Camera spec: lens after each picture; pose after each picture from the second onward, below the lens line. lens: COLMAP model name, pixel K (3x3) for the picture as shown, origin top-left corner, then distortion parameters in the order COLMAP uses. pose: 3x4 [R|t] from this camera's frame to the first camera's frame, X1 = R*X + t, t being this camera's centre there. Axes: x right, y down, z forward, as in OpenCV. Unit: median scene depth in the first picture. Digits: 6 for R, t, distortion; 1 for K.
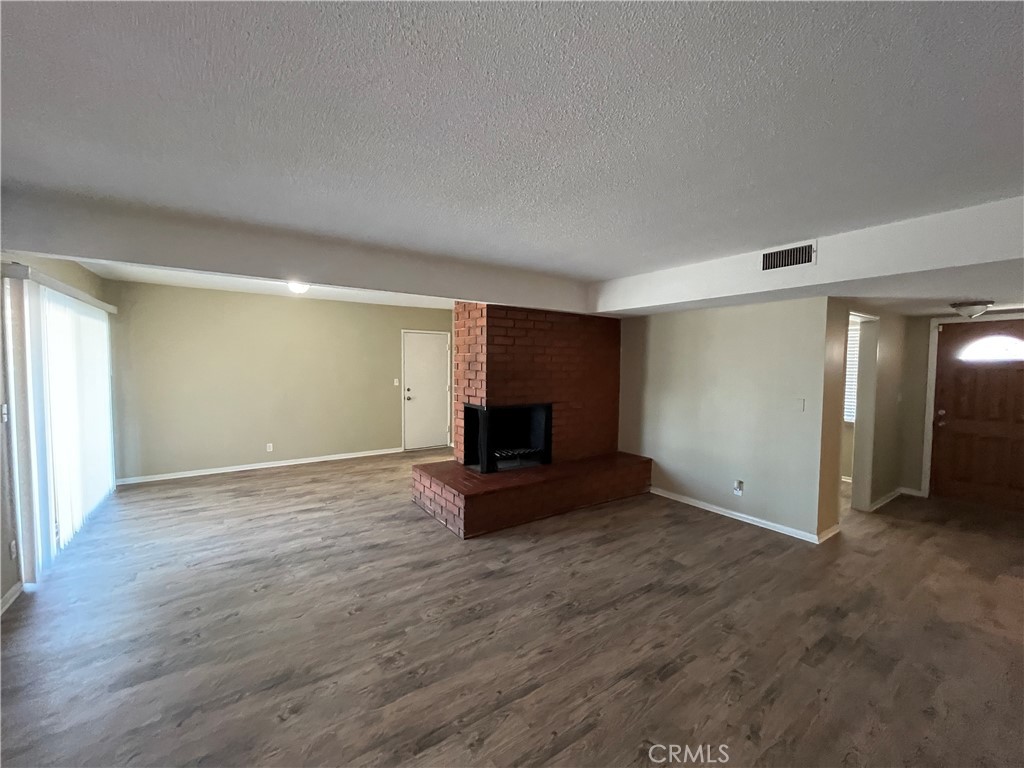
lens RADIAL K [[413.7, 0, 507.6], [0, 413.7, 383.4], [0, 0, 1]] dist [-0.002165, -0.000362]
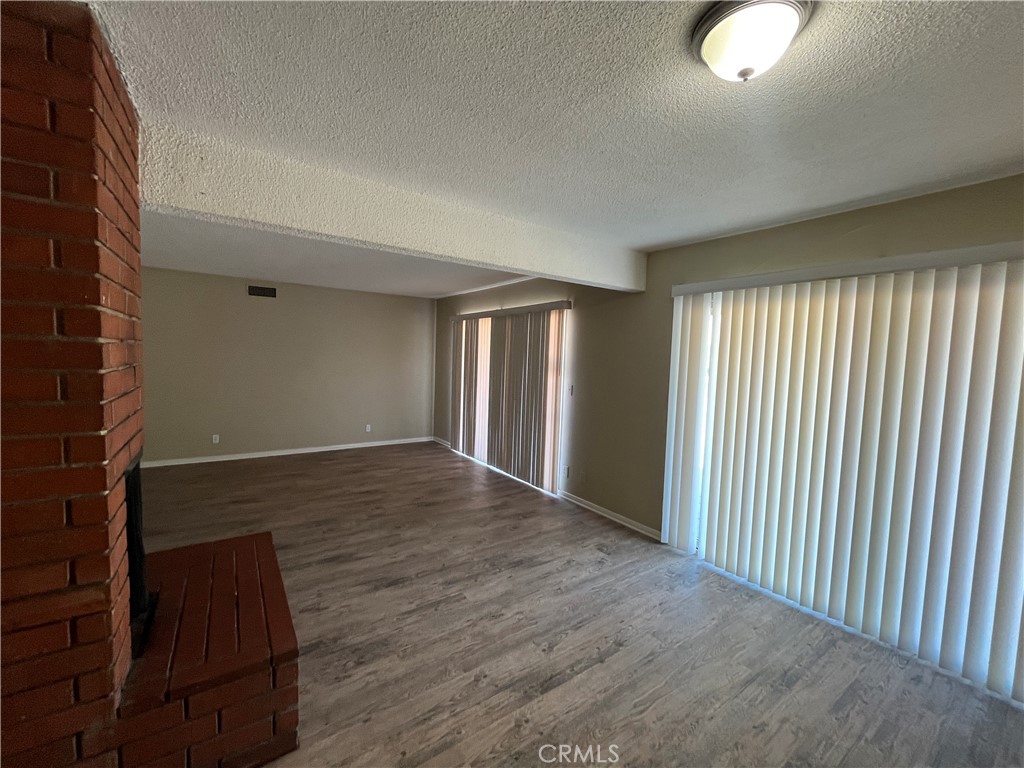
lens RADIAL K [[413.7, 0, 507.6], [0, 413.7, 383.4], [0, 0, 1]] dist [-0.002165, -0.000362]
pose [[-0.999016, -0.043863, -0.006630, -0.570455], [-0.044338, 0.992097, 0.117376, -0.099496], [0.001429, 0.117554, -0.993065, 1.909954]]
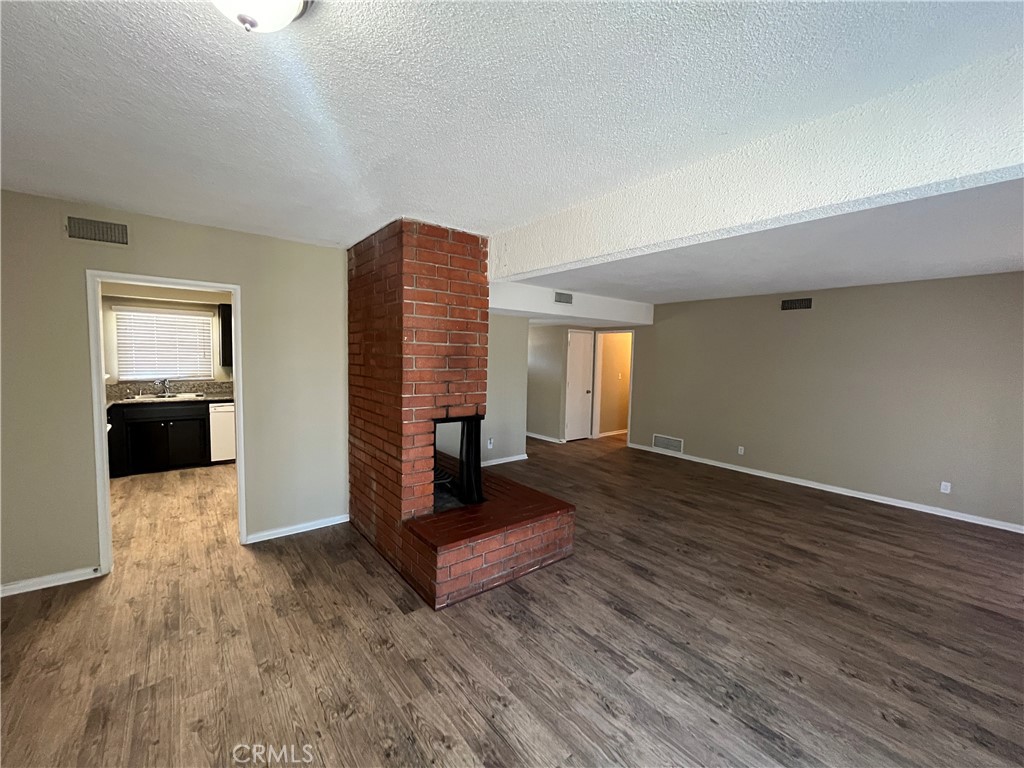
lens RADIAL K [[413.7, 0, 507.6], [0, 413.7, 383.4], [0, 0, 1]] dist [-0.002165, -0.000362]
pose [[-0.071289, -0.079729, 0.994264, -1.106005], [0.026865, 0.996285, 0.081817, -0.086070], [-0.997094, 0.032543, -0.068883, 1.361979]]
